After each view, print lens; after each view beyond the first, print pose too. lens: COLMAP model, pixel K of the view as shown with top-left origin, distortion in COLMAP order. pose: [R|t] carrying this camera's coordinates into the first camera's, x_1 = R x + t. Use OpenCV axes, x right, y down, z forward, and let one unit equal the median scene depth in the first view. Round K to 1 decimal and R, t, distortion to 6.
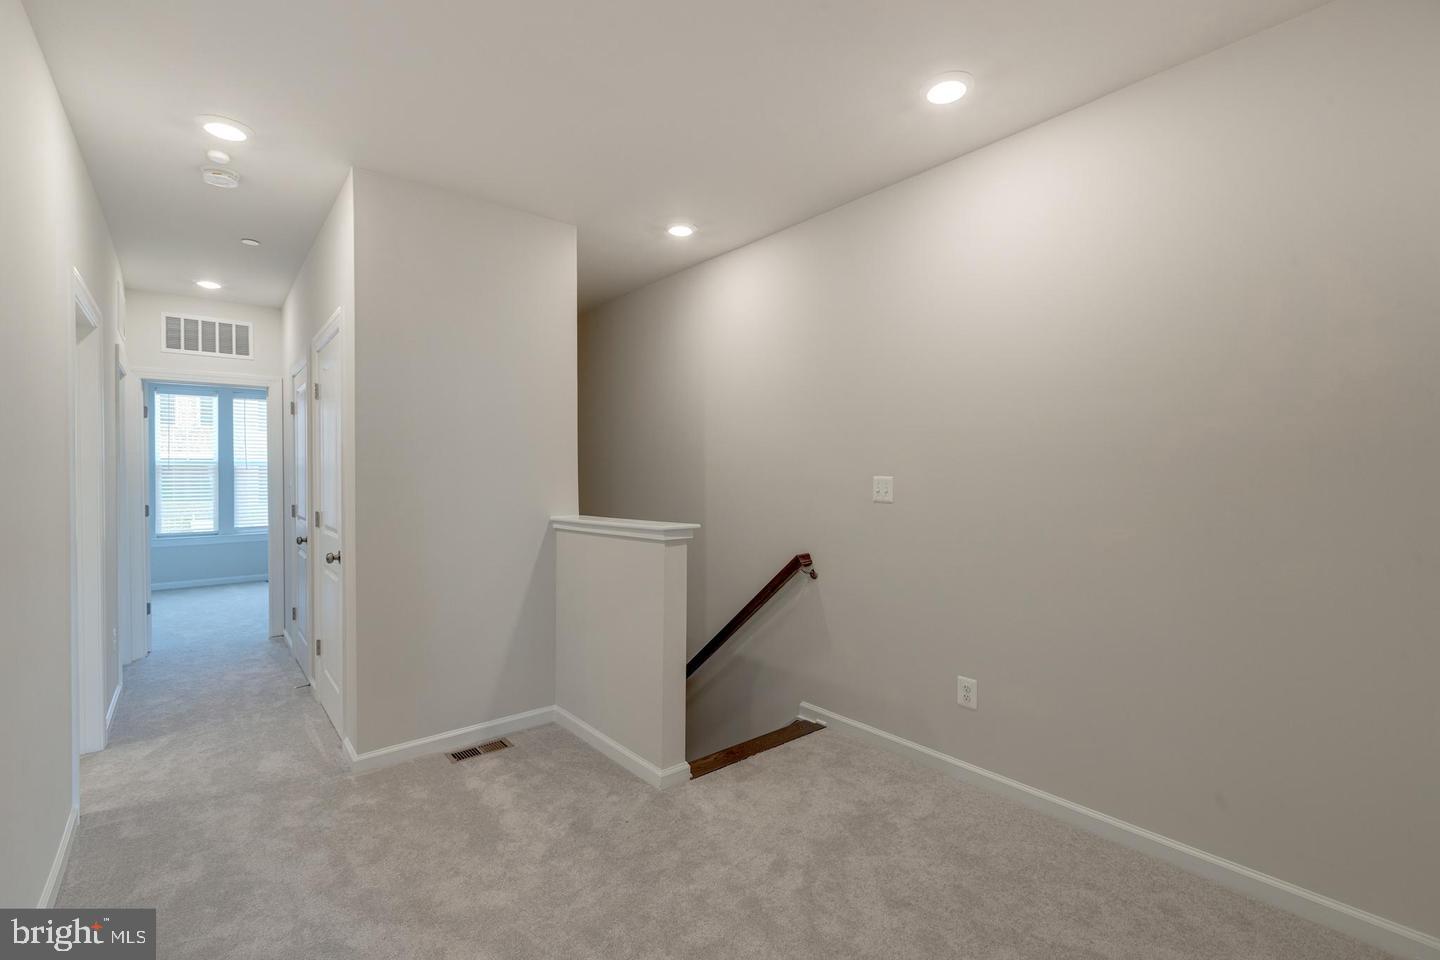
lens RADIAL K [[634.0, 0, 722.4], [0, 634.0, 479.8], [0, 0, 1]] dist [0.001756, -0.002219]
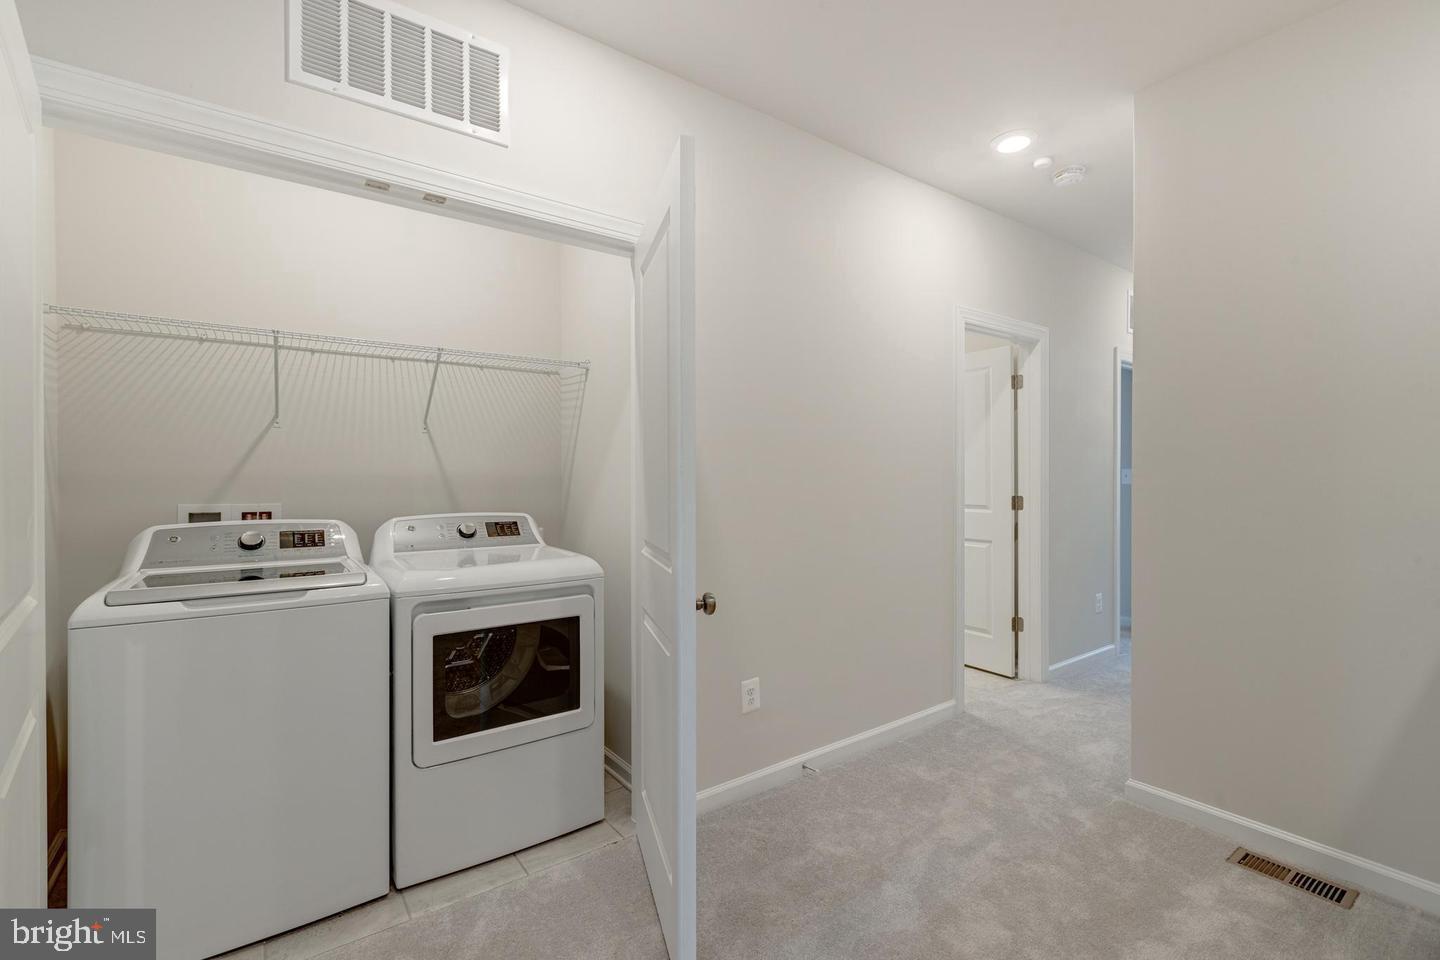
lens RADIAL K [[634.0, 0, 723.7], [0, 634.0, 479.5], [0, 0, 1]] dist [0.001756, -0.002219]
pose [[-0.040377, 0.019155, -0.999001, 0.312099], [-0.014251, 0.999703, 0.019744, 0.017197], [0.999083, 0.015034, -0.040092, 0.487110]]
